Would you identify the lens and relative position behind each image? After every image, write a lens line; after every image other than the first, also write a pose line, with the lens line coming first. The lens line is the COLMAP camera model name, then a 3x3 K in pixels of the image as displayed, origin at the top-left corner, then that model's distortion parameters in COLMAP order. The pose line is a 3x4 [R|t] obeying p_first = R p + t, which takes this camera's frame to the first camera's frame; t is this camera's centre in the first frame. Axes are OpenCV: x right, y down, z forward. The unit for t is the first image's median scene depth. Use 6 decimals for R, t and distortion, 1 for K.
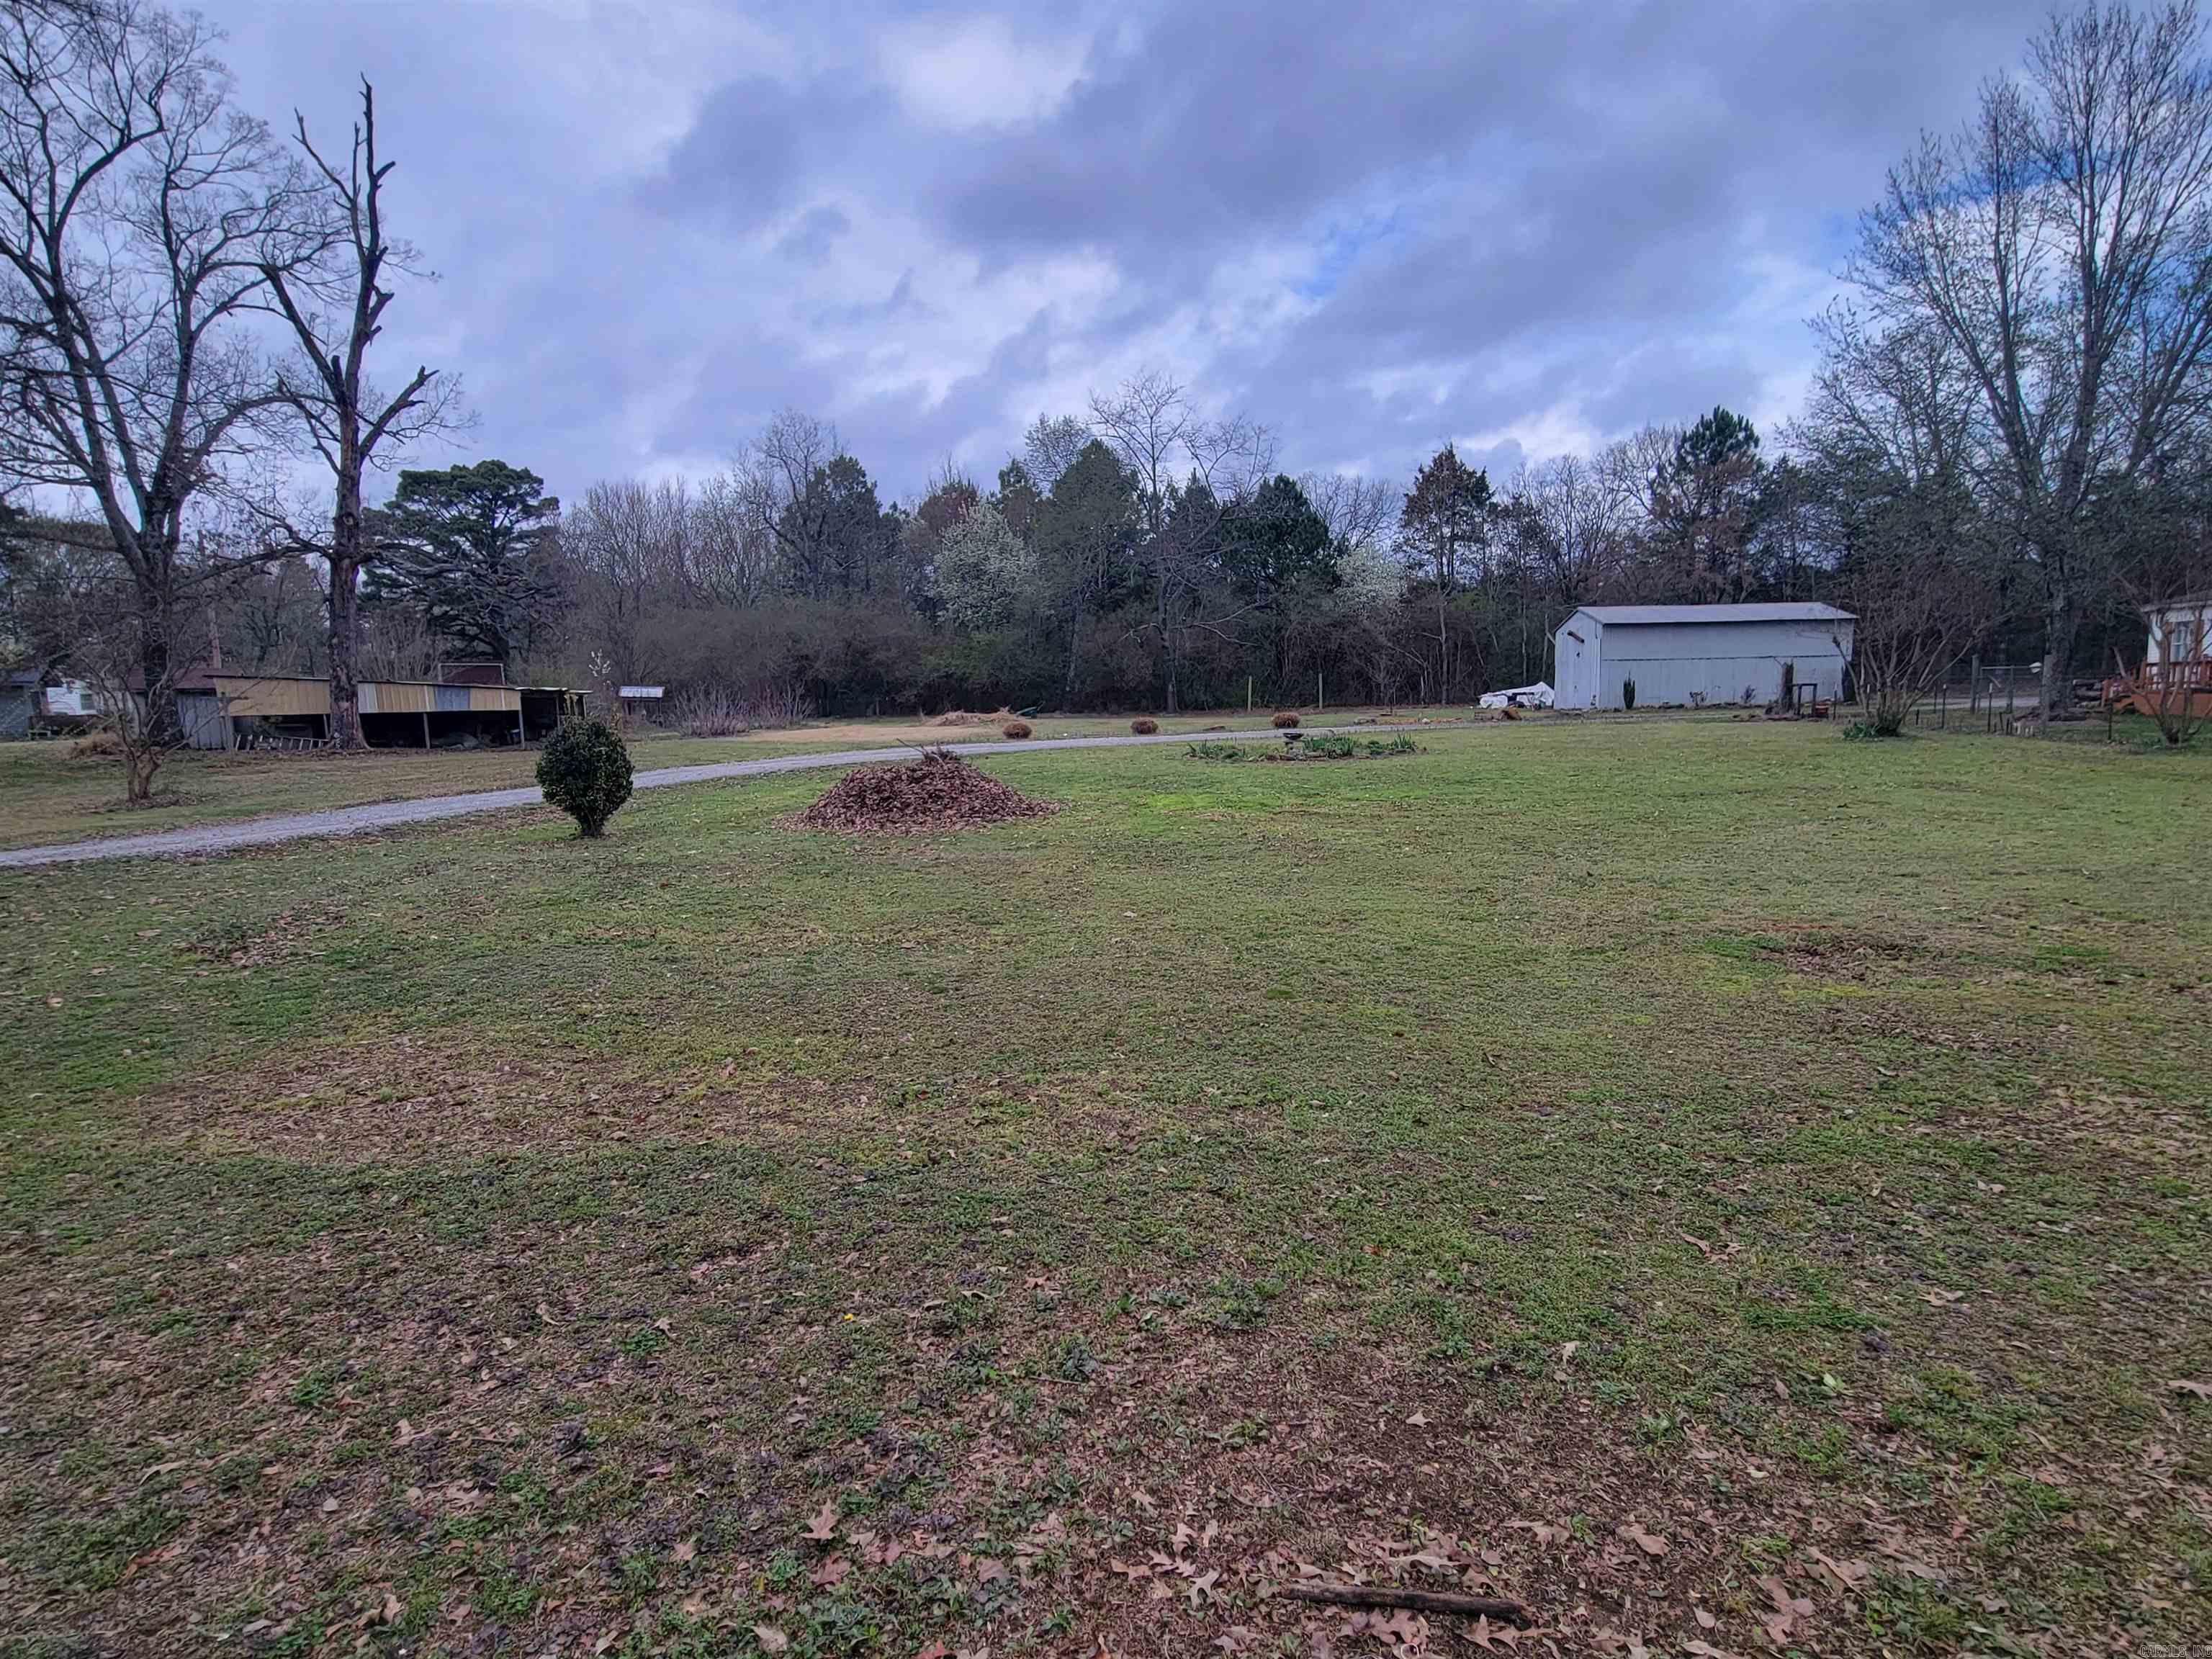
lens RADIAL K [[1112.2, 0, 1115.7], [0, 1112.2, 822.6], [0, 0, 1]] dist [0.002512, -0.002642]
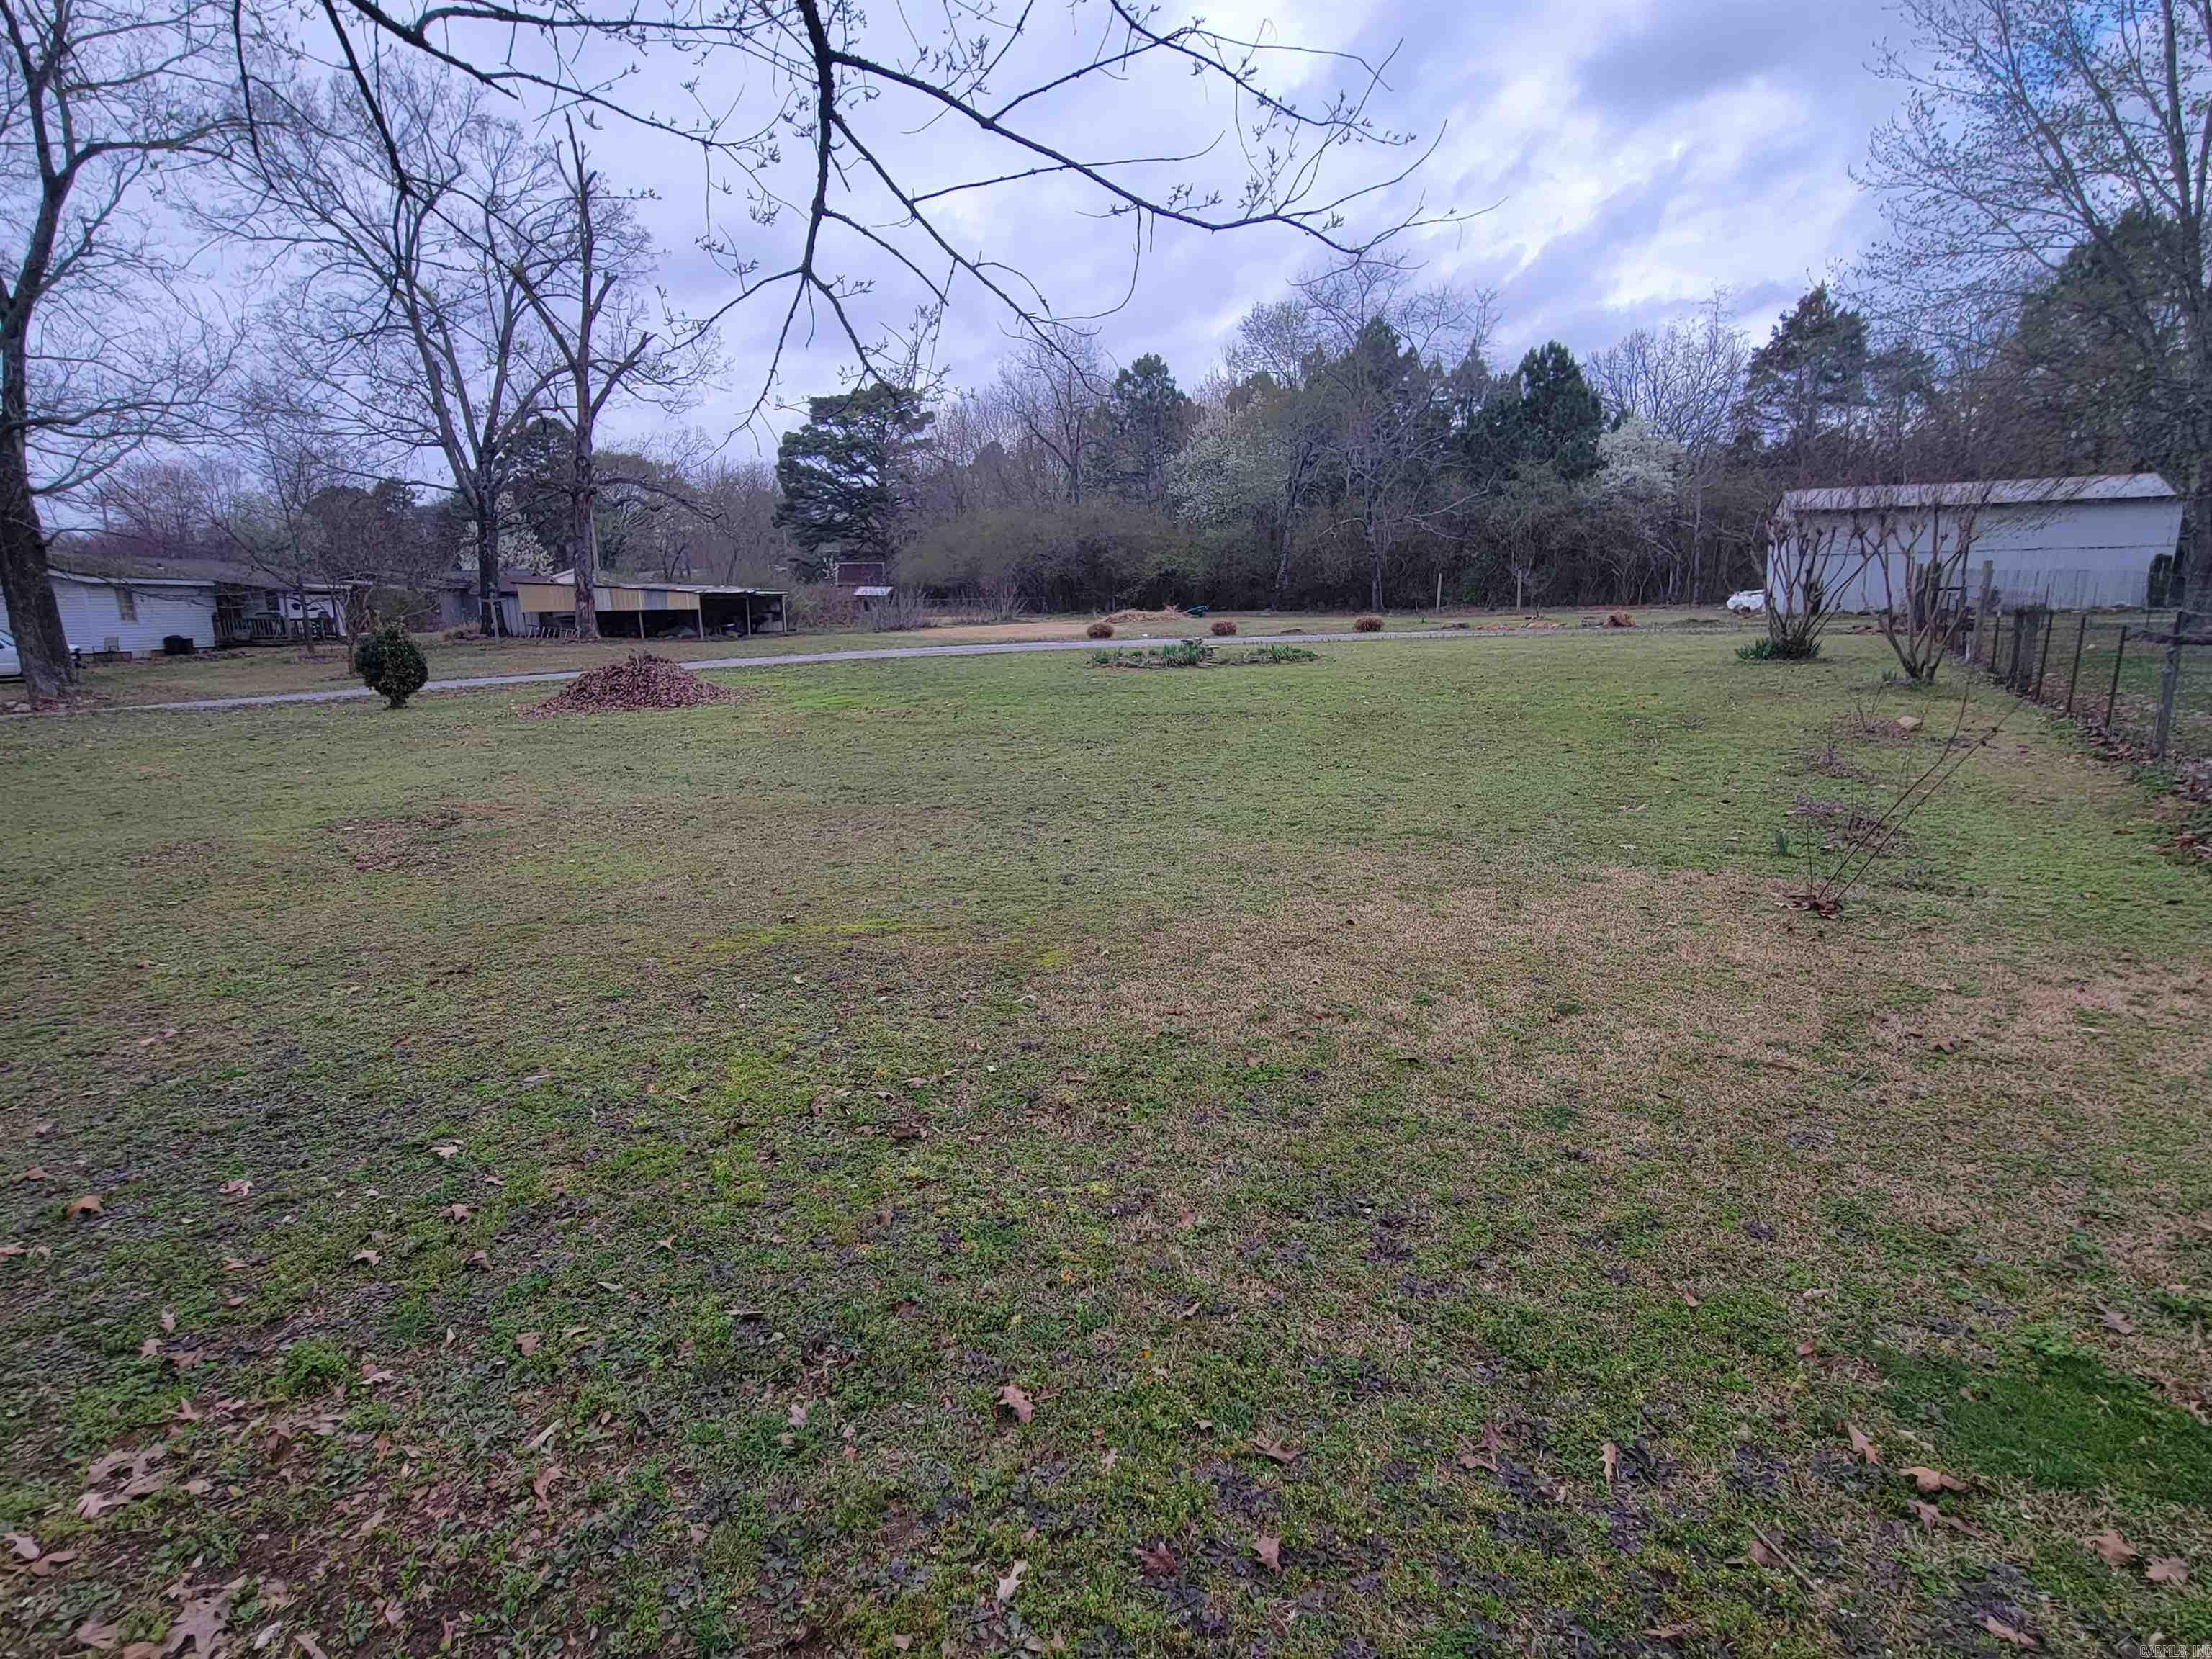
lens RADIAL K [[1112.2, 0, 1109.7], [0, 1112.2, 832.1], [0, 0, 1]] dist [0.002512, -0.002642]
pose [[0.916547, 0.085528, -0.390675, 0.301545], [-0.043987, 0.992497, 0.114084, -0.010645], [0.397501, -0.087379, 0.913432, 0.005850]]
